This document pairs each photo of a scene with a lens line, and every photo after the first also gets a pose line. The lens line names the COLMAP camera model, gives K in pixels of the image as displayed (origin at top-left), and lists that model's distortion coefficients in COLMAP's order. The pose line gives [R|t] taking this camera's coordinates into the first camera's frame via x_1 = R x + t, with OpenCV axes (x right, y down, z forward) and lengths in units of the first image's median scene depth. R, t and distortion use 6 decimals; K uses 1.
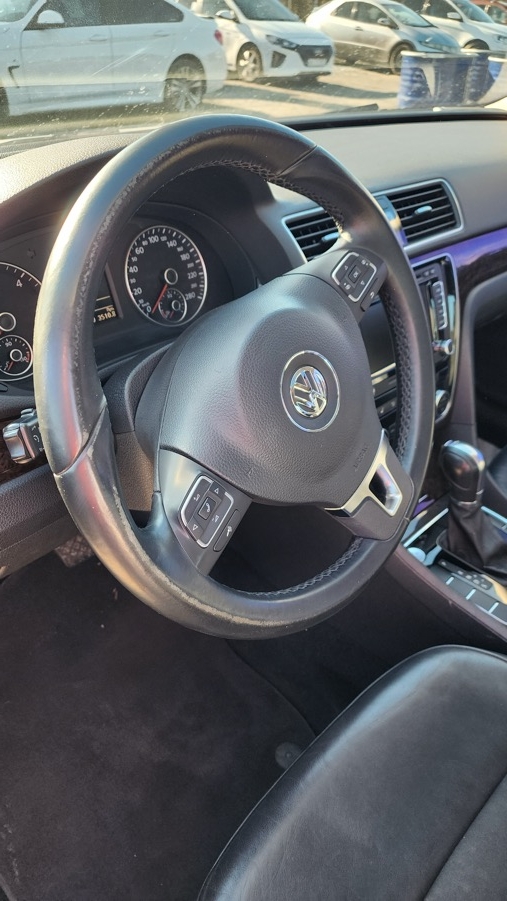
lens RADIAL K [[586.9, 0, 253.5], [0, 586.9, 450.5], [0, 0, 1]] dist [0.017044, 0.000221]
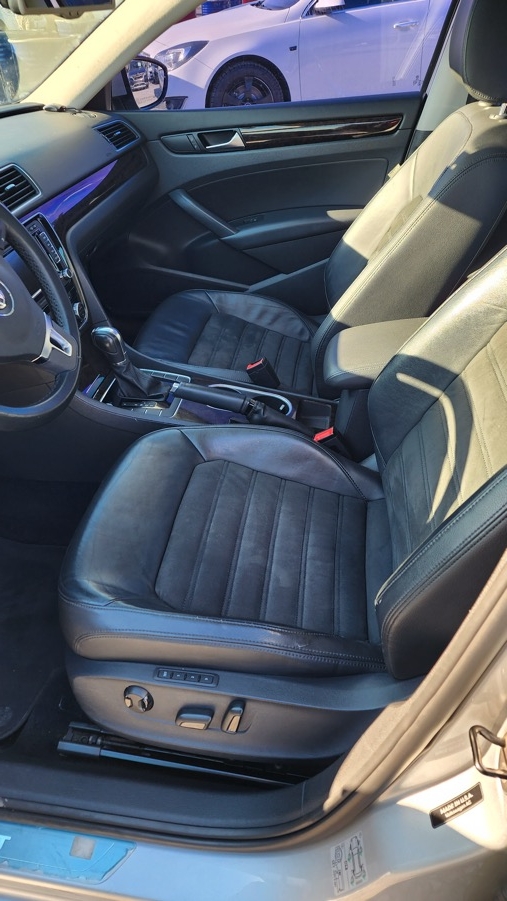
lens RADIAL K [[588.7, 0, 253.5], [0, 588.7, 450.5], [0, 0, 1]] dist [-0.002165, -0.001111]
pose [[0.792312, -0.408497, 0.453181, -0.160633], [0.392526, 0.909935, 0.133947, 0.228108], [-0.467082, 0.071757, 0.881298, -0.519815]]
